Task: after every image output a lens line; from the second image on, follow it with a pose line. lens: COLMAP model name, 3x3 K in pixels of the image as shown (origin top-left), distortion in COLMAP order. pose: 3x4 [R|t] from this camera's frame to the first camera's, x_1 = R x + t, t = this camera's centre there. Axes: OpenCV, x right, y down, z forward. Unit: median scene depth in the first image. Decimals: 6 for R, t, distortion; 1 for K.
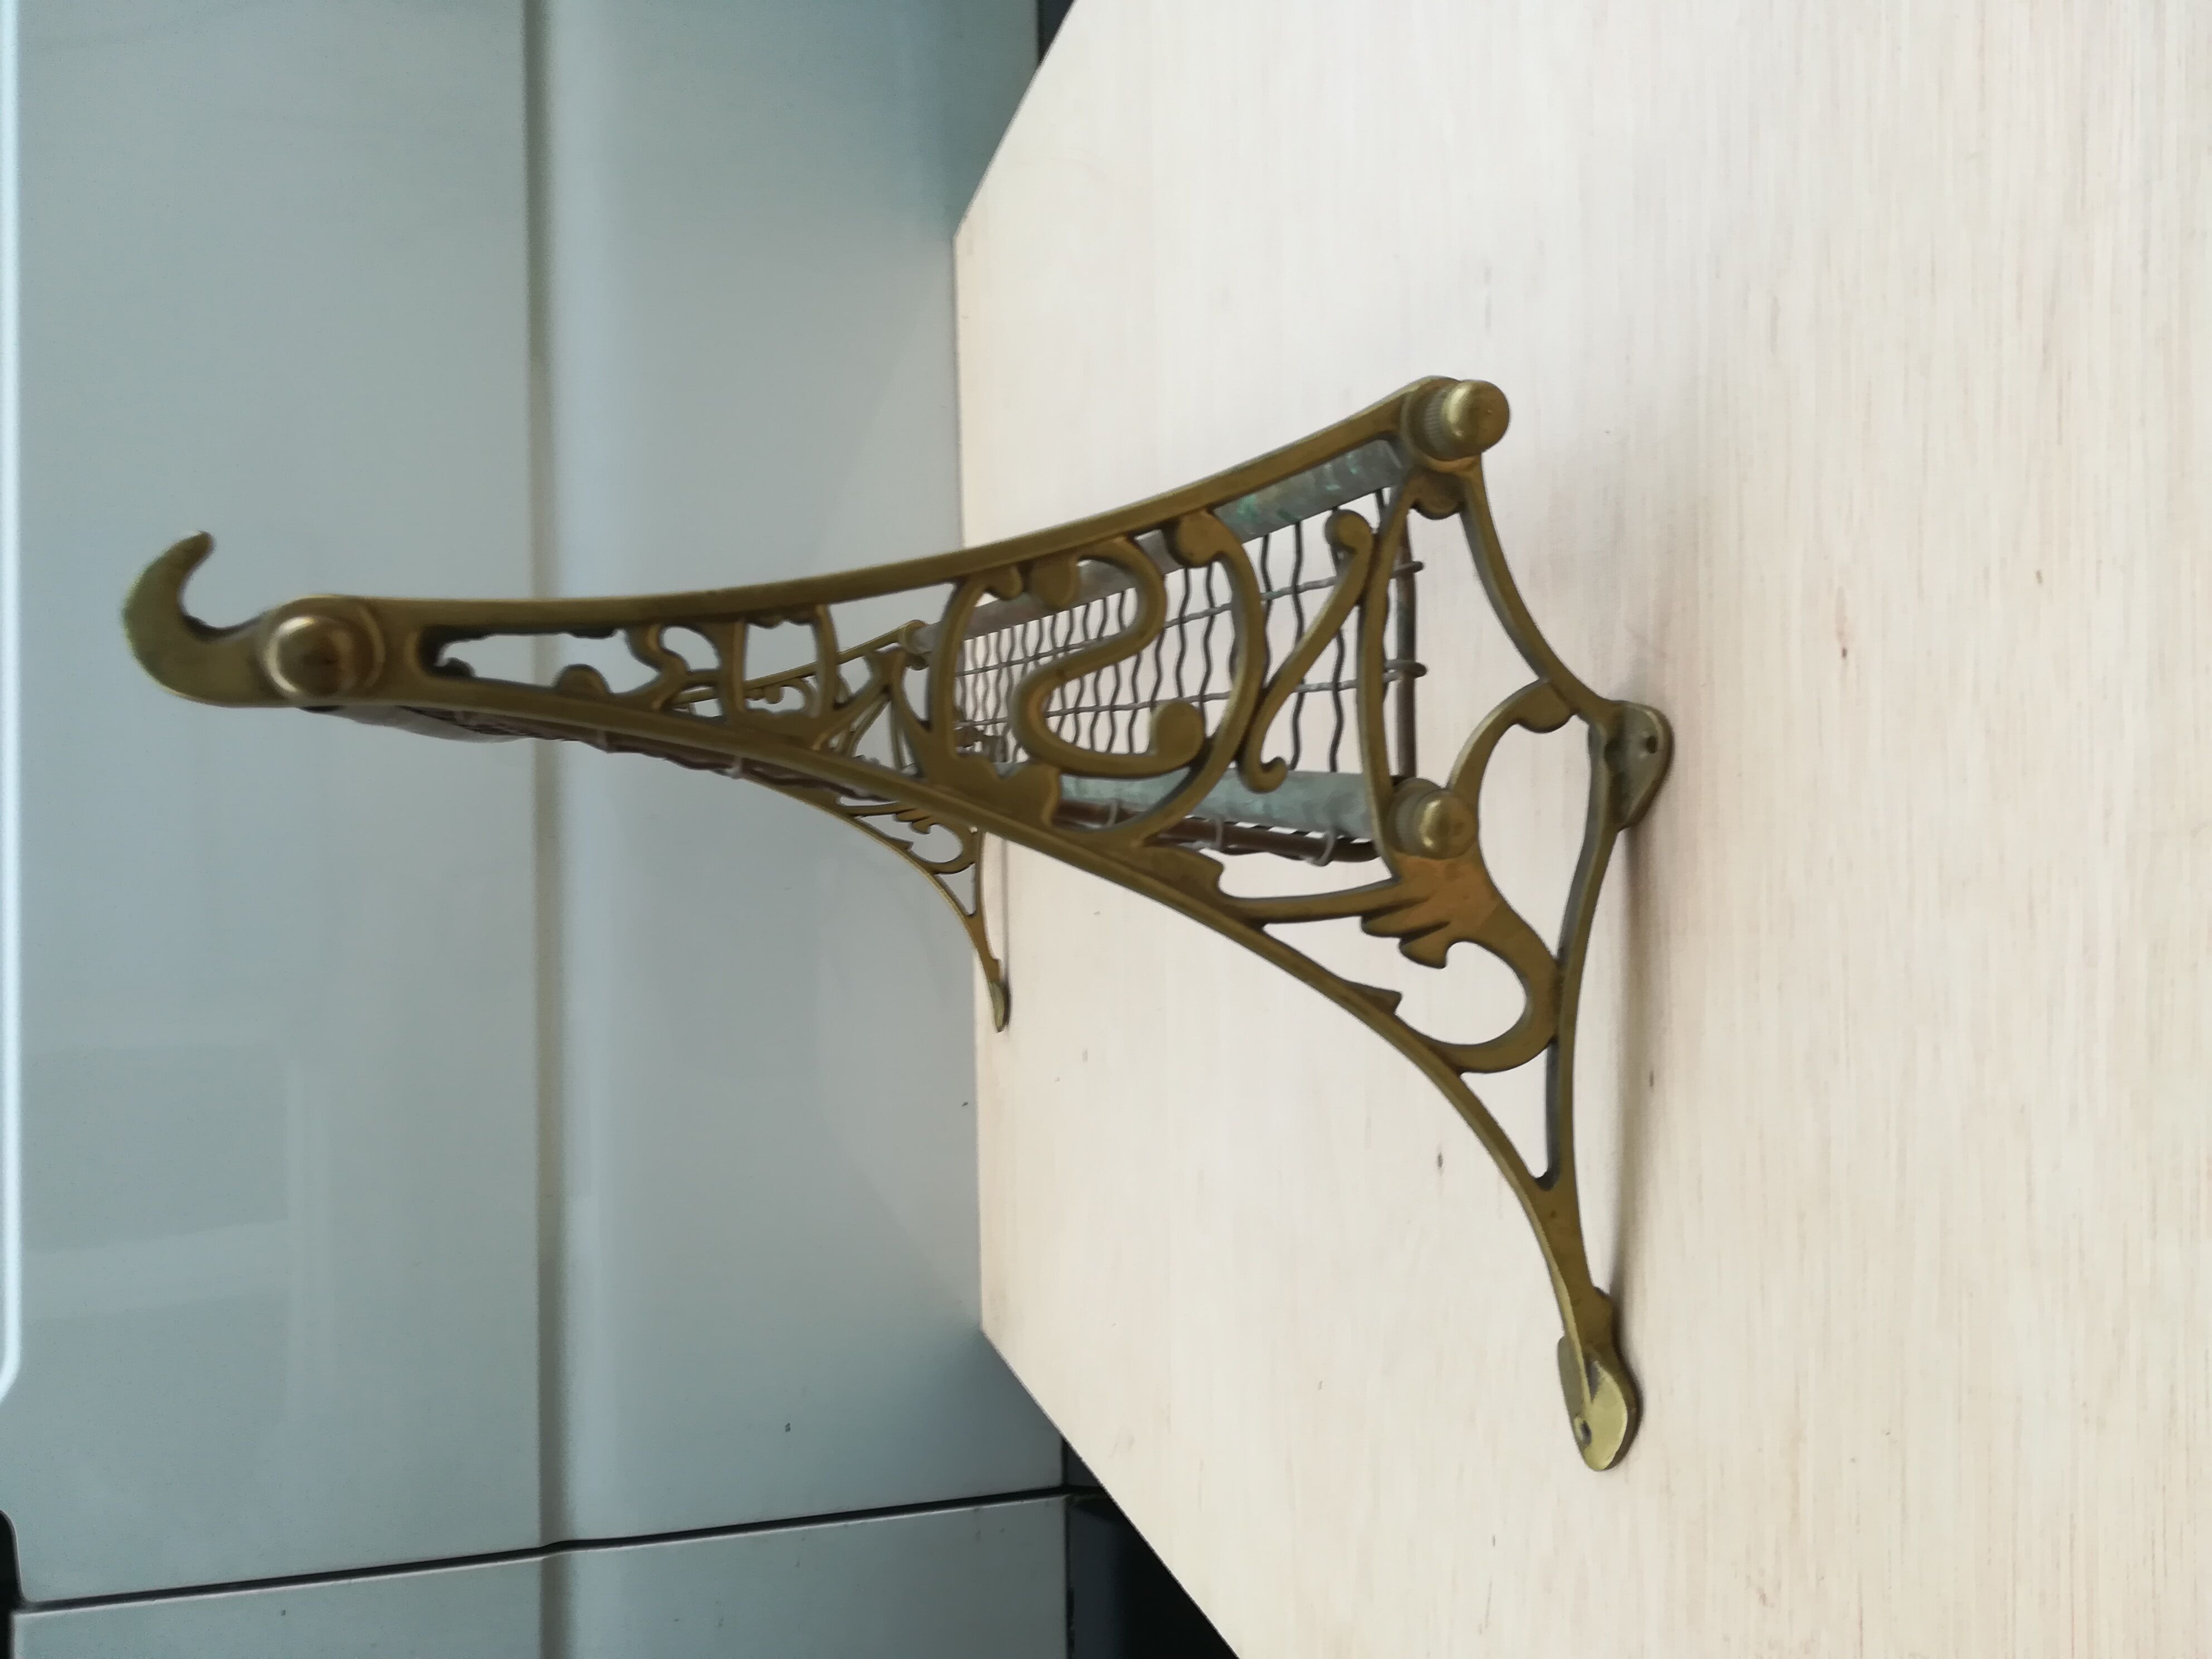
lens RADIAL K [[1730.1, 0, 1094.6], [0, 1730.1, 829.1], [0, 0, 1]] dist [0.025783, -0.048295]
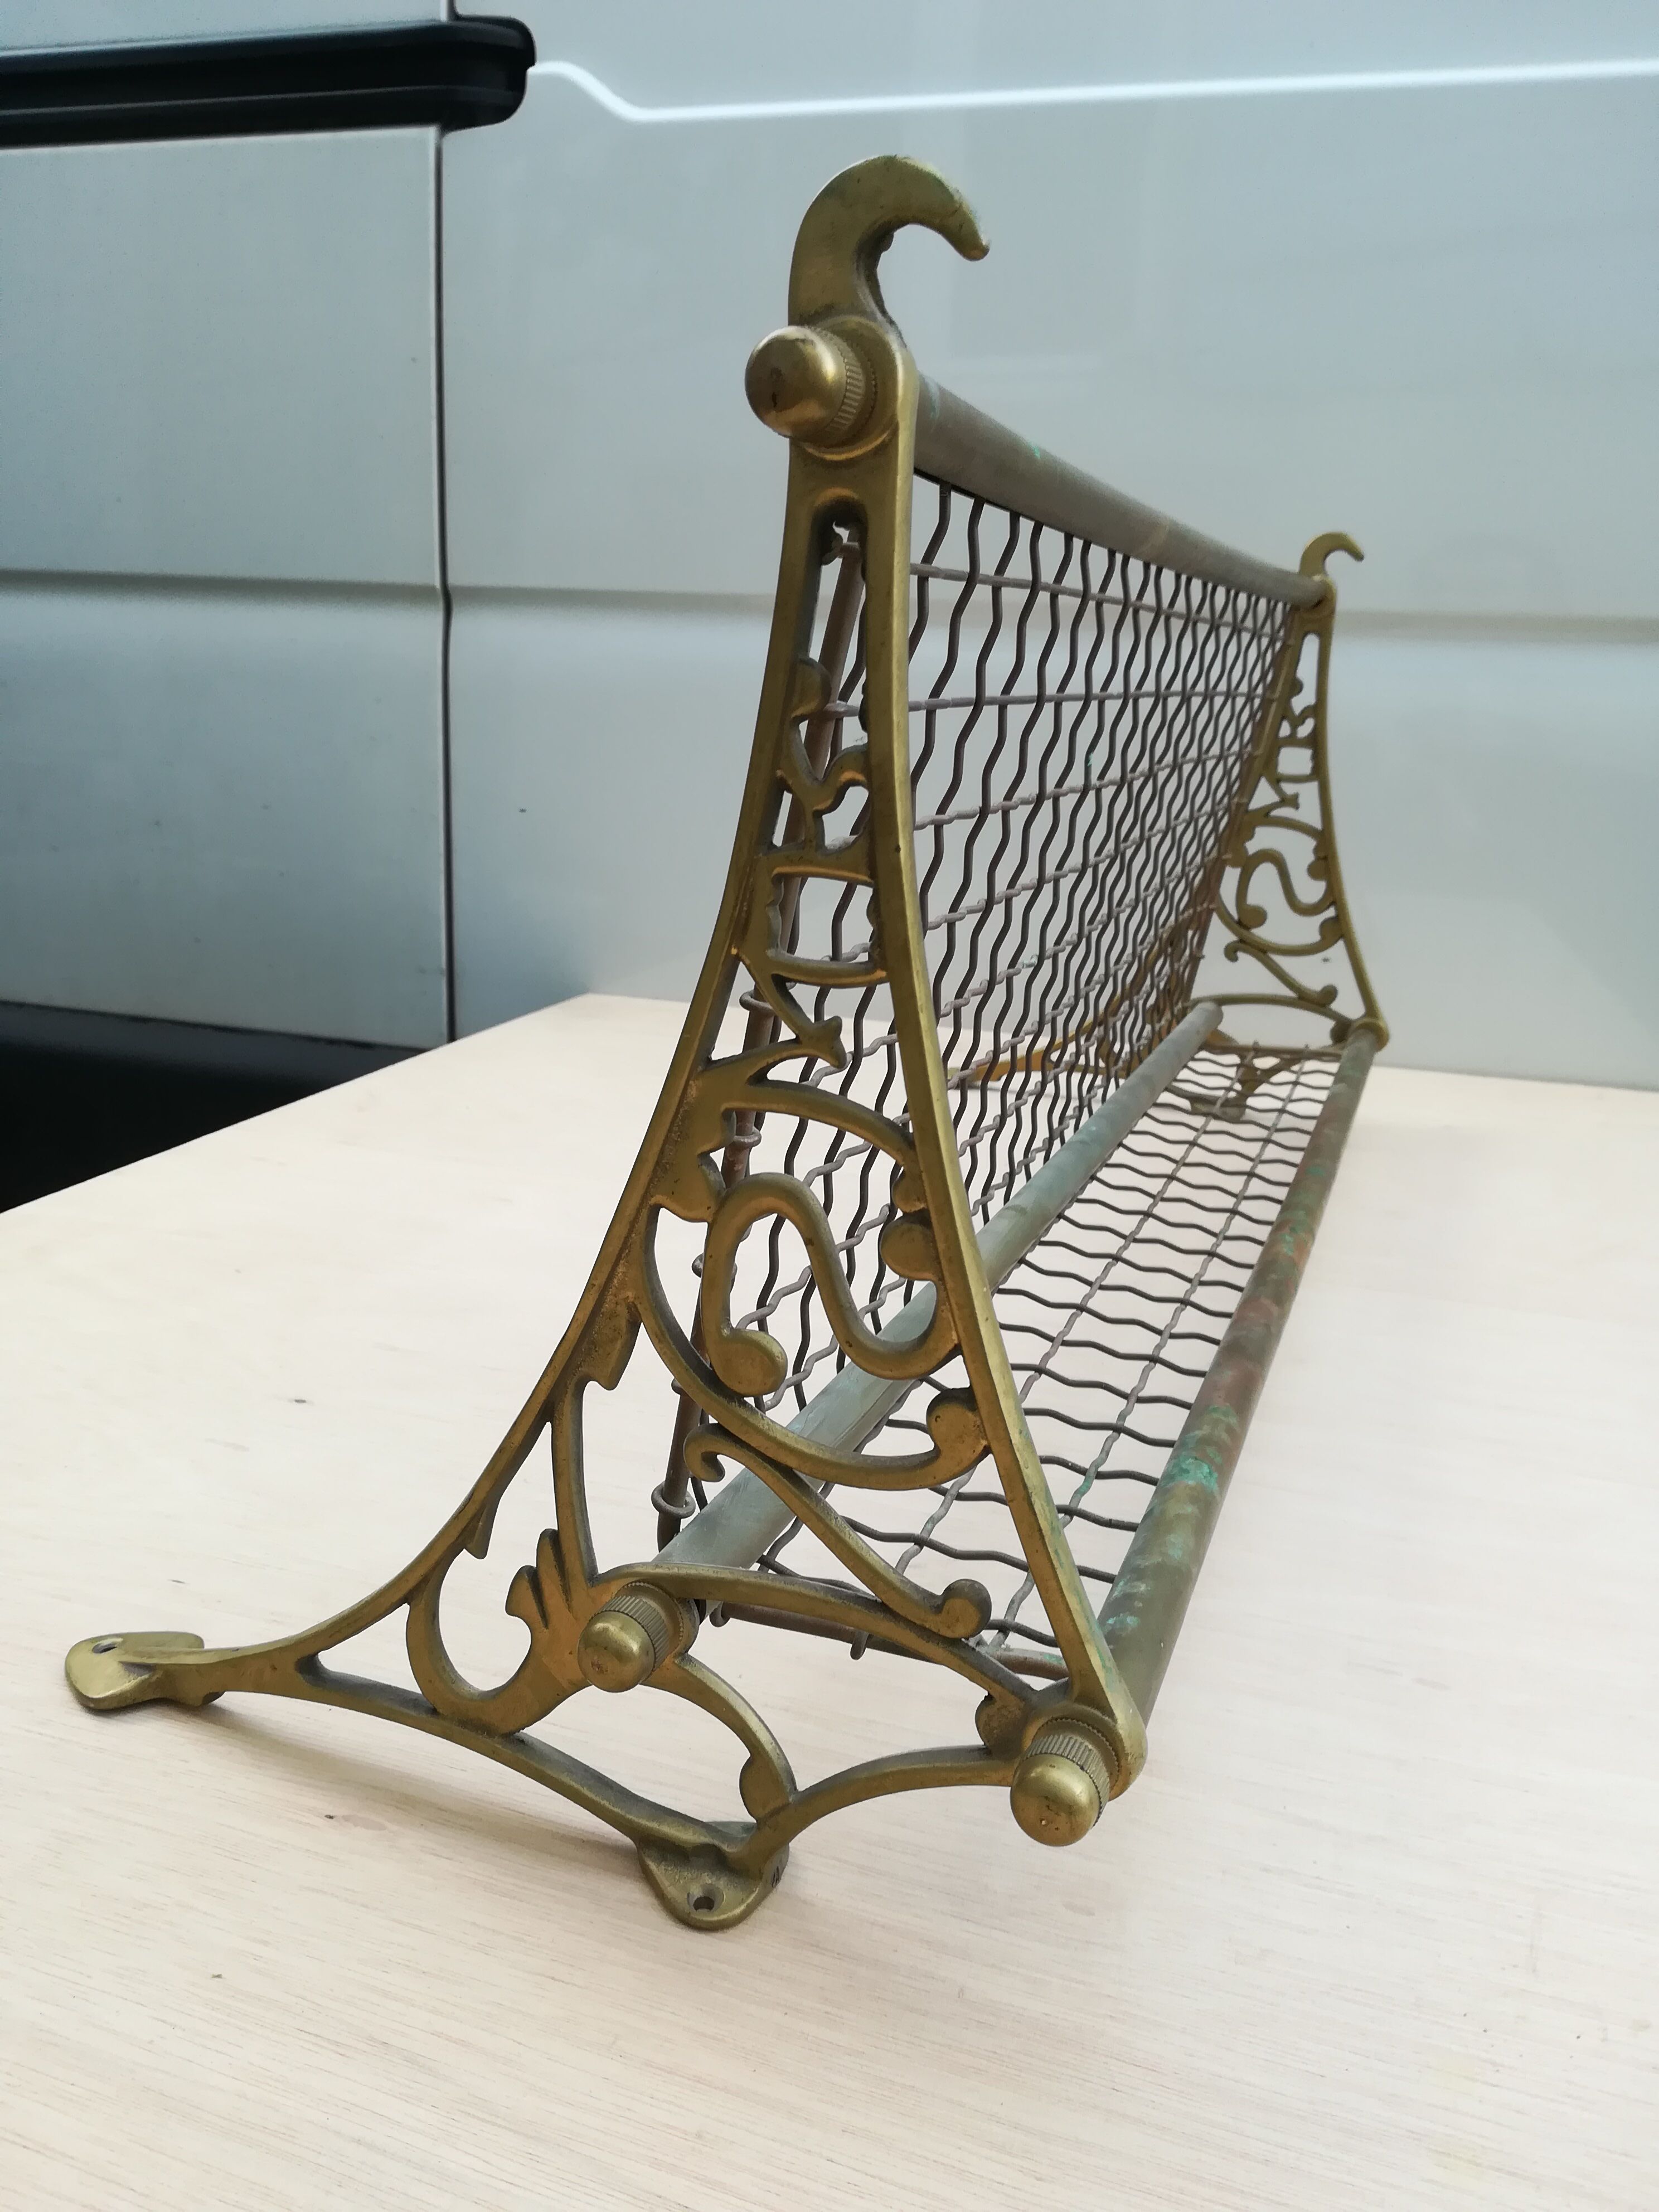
lens RADIAL K [[1730.1, 0, 831.0], [0, 1730.1, 1114.7], [0, 0, 1]] dist [0.025783, -0.048295]
pose [[-0.139946, 0.989926, -0.021475, -0.059075], [-0.942372, -0.126504, 0.309728, -0.326649], [0.303891, 0.063582, 0.950583, 0.170282]]
